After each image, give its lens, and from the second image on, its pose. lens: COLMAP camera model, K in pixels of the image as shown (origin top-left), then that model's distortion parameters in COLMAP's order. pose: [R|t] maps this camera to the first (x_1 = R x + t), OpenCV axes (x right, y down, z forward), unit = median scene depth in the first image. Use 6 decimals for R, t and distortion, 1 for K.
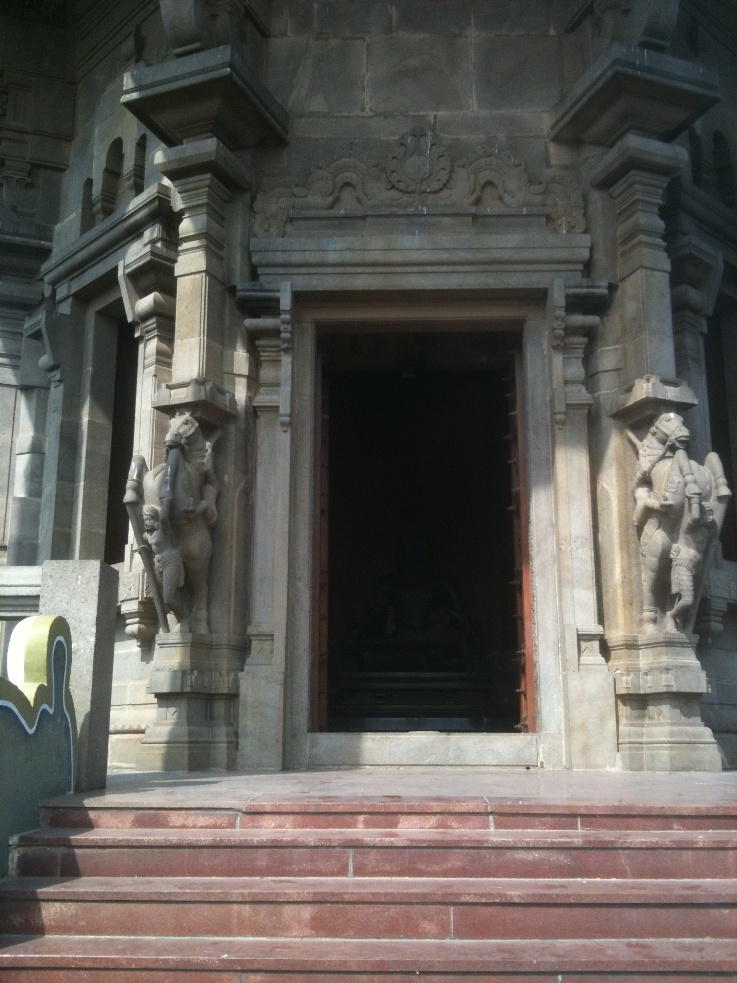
lens RADIAL K [[960.3, 0, 374.8], [0, 960.3, 487.7], [0, 0, 1]] dist [0.087385, -0.260097]
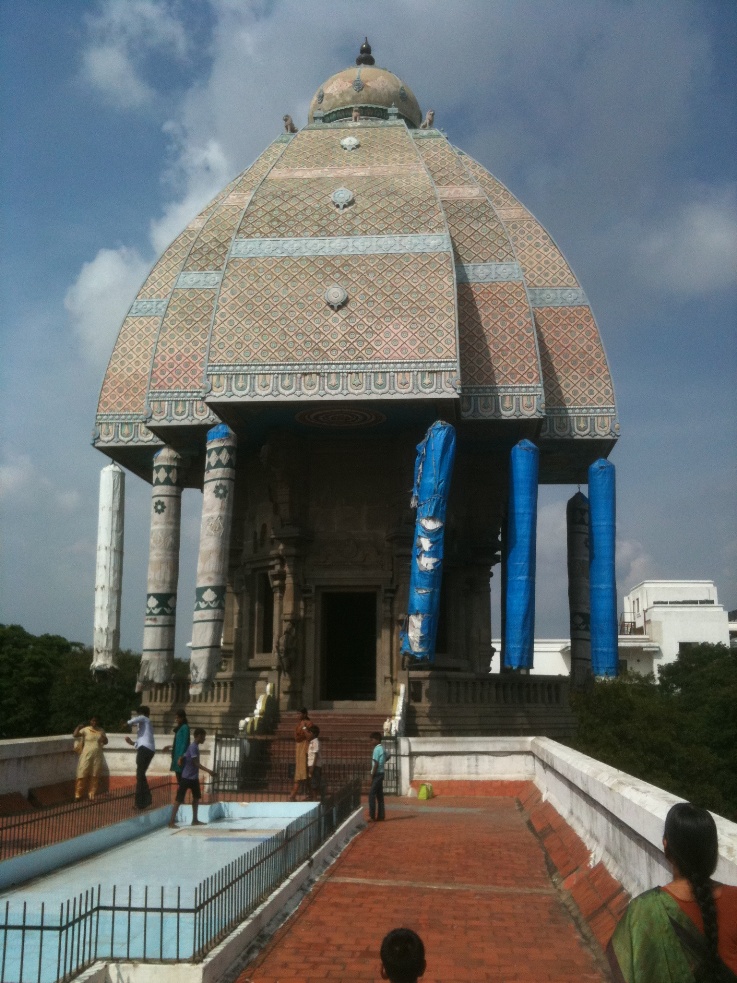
lens RADIAL K [[930.8, 0, 368.5], [0, 930.8, 491.5], [0, 0, 1]] dist [0.080676, -0.280360]
pose [[0.998042, -0.005680, -0.062285, 0.365633], [0.008240, 0.999129, 0.040912, -0.741585], [0.061998, -0.041345, 0.997220, -2.715958]]
